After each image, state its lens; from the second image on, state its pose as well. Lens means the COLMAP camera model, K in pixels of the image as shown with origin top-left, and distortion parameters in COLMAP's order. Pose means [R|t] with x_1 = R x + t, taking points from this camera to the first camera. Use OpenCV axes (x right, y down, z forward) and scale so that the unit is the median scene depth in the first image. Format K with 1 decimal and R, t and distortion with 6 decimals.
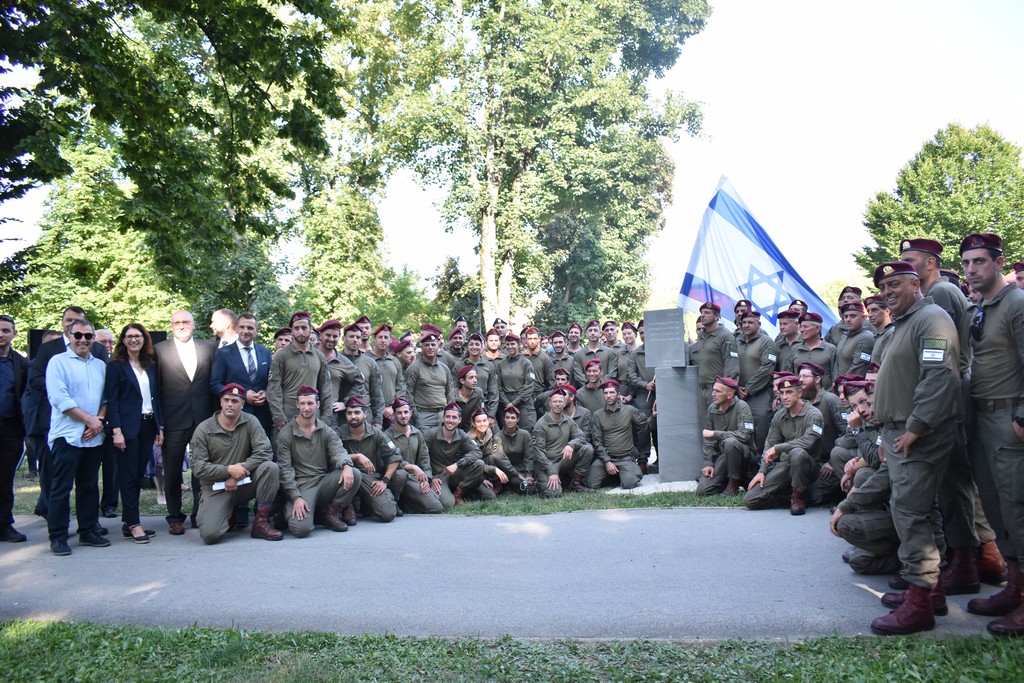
lens RADIAL K [[798.4, 0, 512.7], [0, 798.4, 331.9], [0, 0, 1]] dist [-0.100552, 0.016591]
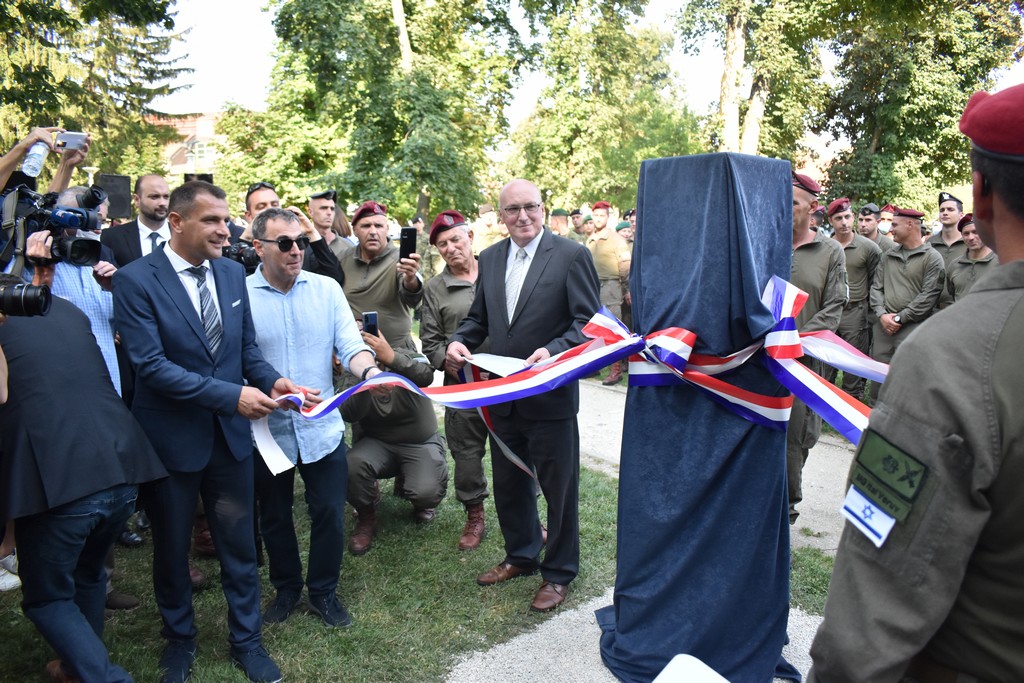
lens RADIAL K [[798.4, 0, 508.1], [0, 798.4, 340.5], [0, 0, 1]] dist [-0.100552, 0.016591]
pose [[0.918419, 0.112734, -0.379207, 0.059414], [-0.034097, 0.977529, 0.208027, -0.004713], [0.394138, -0.178126, 0.901624, 0.161081]]
